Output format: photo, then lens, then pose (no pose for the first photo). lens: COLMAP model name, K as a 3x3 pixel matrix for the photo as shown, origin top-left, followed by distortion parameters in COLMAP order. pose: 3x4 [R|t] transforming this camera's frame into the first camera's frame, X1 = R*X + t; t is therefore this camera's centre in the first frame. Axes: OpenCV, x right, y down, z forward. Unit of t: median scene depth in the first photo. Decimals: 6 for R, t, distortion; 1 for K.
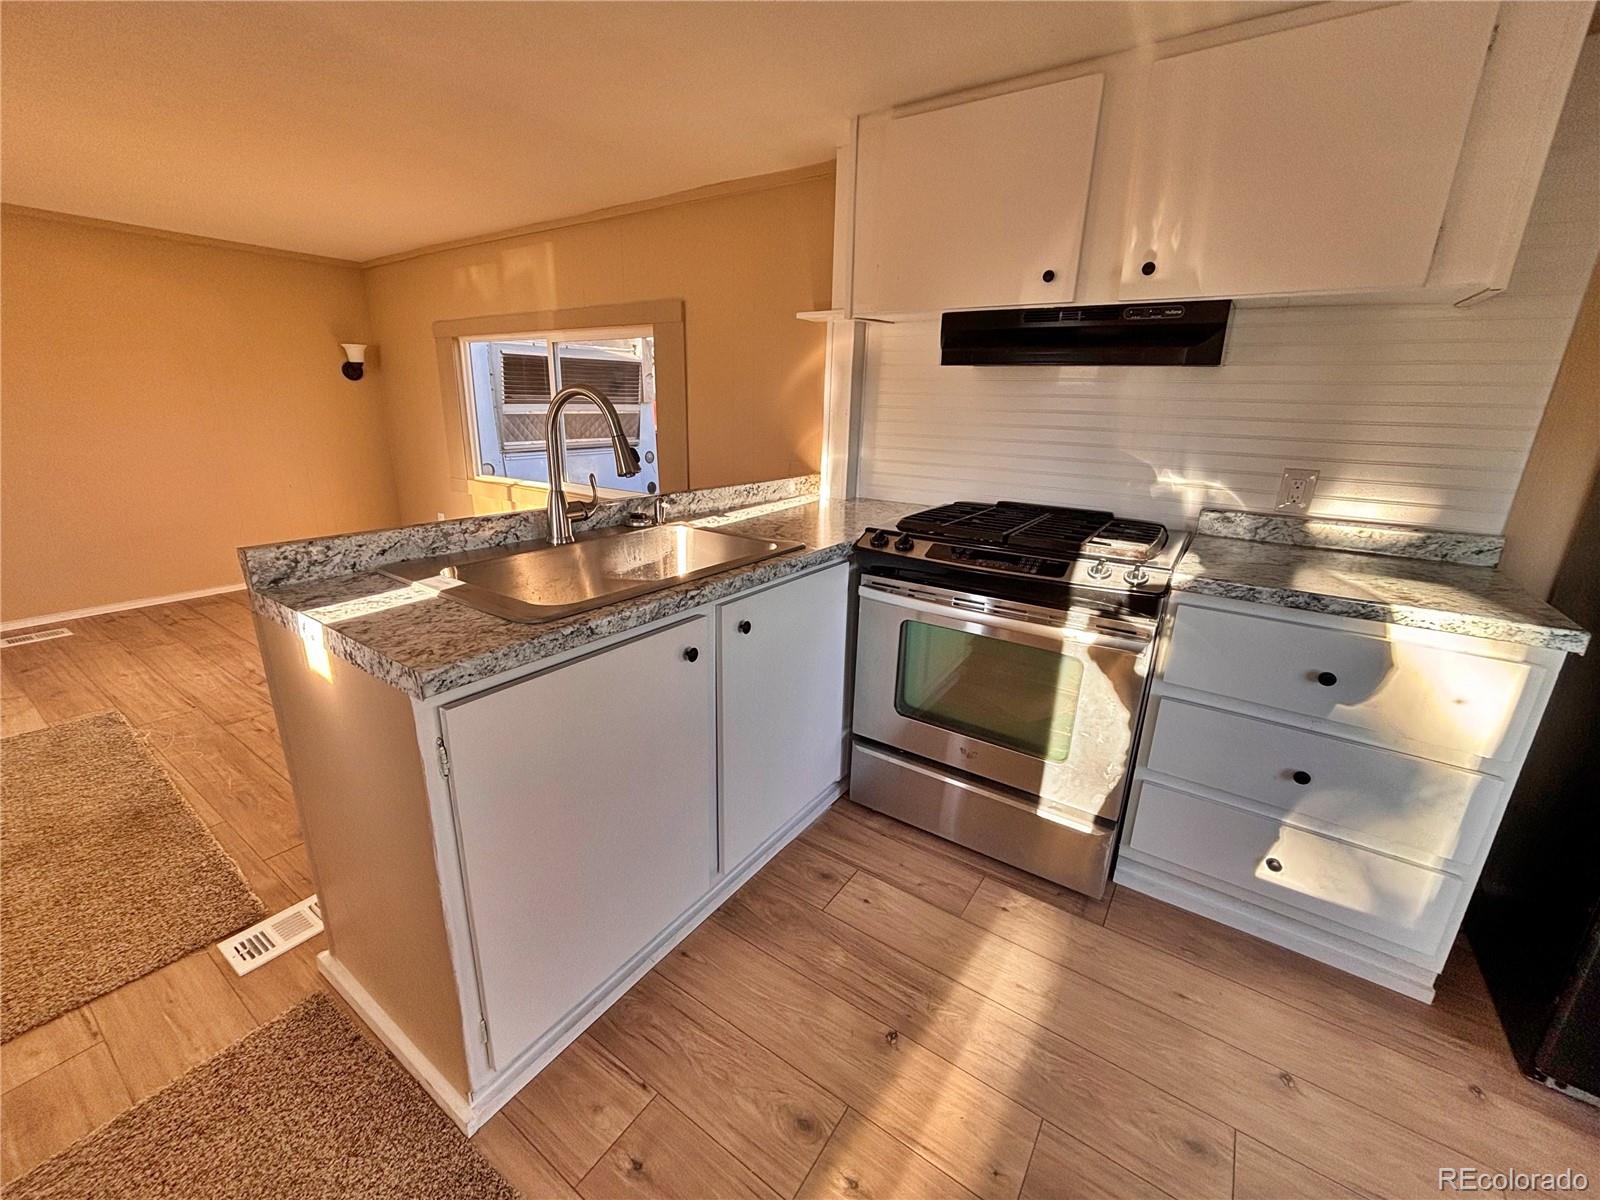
lens RADIAL K [[649.7, 0, 800.0], [0, 649.7, 600.0], [0, 0, 1]] dist [0.002669, -0.000098]
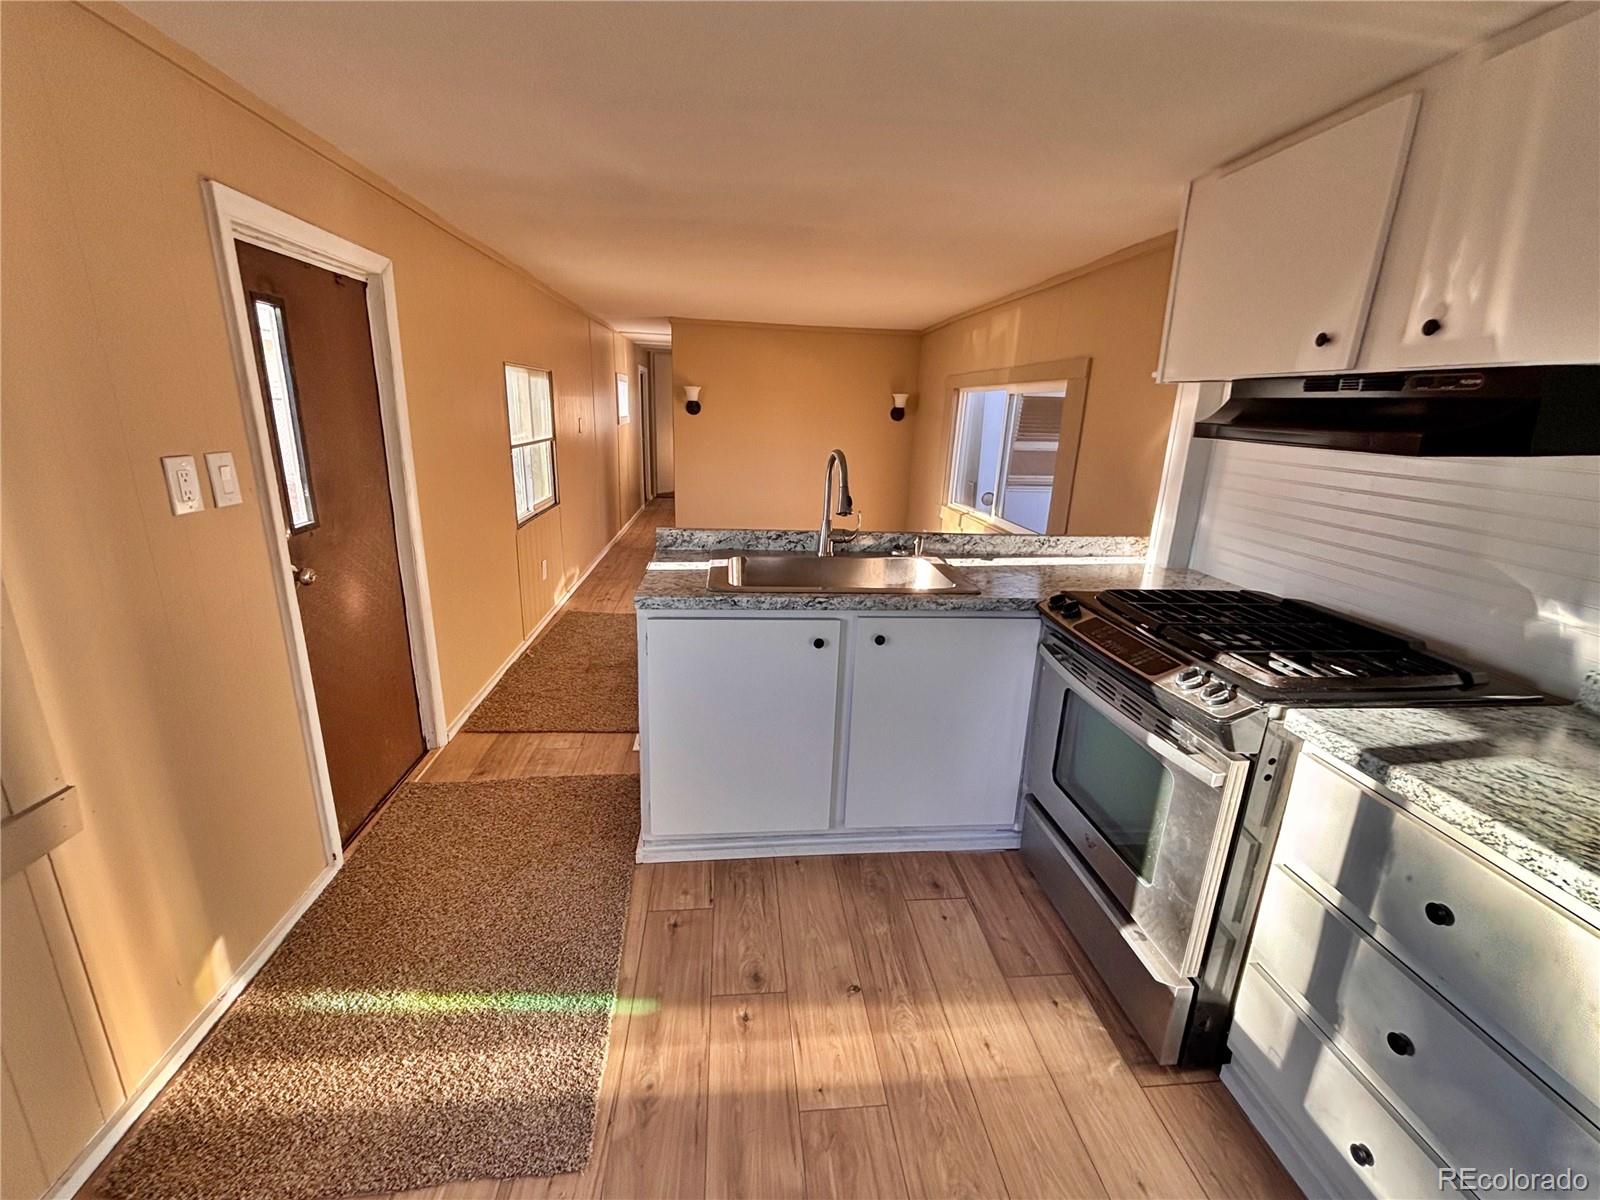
lens RADIAL K [[680.3, 0, 800.0], [0, 680.3, 600.0], [0, 0, 1]] dist [0.001833, -0.000026]
pose [[0.645711, 0.208223, -0.734643, 0.697337], [-0.241818, 0.968344, 0.061917, -0.070592], [0.724280, 0.137670, 0.675622, -0.028050]]
